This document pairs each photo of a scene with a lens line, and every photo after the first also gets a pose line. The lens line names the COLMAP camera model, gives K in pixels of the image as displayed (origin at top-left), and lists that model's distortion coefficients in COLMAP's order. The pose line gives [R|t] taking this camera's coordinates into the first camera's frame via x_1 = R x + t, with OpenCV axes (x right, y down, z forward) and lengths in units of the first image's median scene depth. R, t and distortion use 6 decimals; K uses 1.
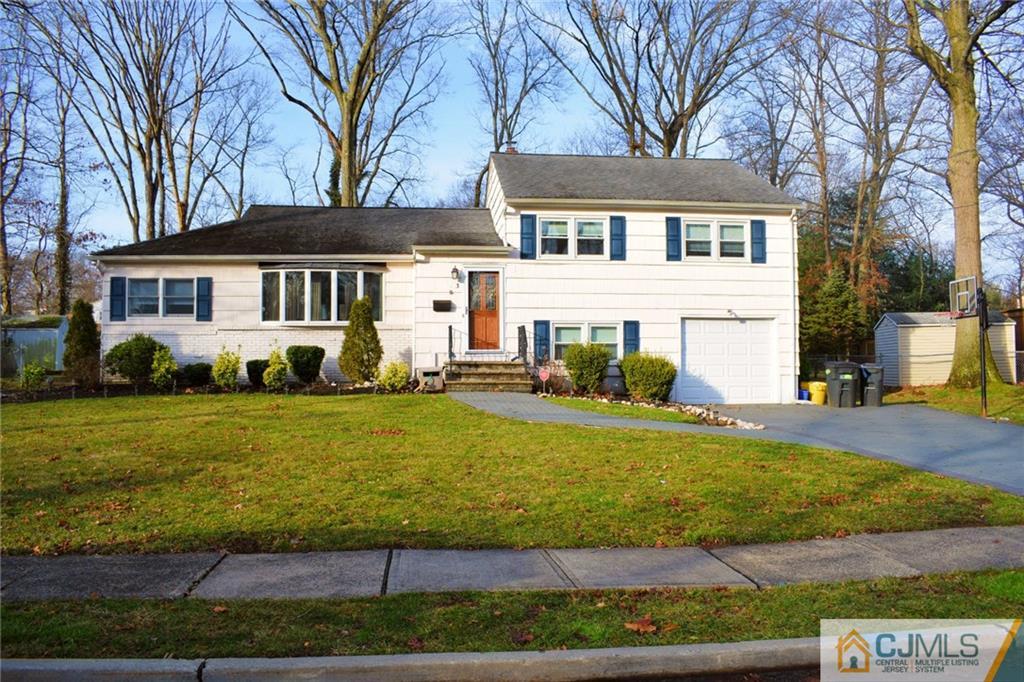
lens RADIAL K [[812.8, 0, 510.1], [0, 812.8, 342.3], [0, 0, 1]] dist [-0.090830, 0.009951]
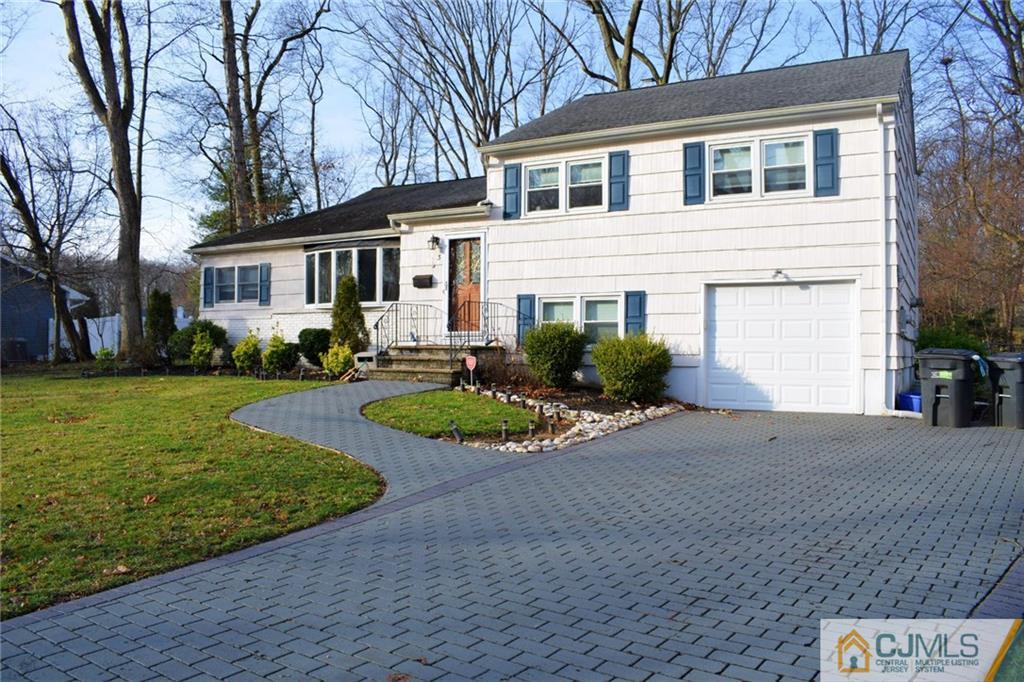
lens RADIAL K [[812.8, 0, 511.7], [0, 812.8, 338.1], [0, 0, 1]] dist [-0.090830, 0.009951]
pose [[0.817977, -0.000664, -0.575251, 0.480675], [0.008692, 0.999899, 0.011206, 0.006650], [0.575186, -0.014166, 0.817900, 0.333480]]
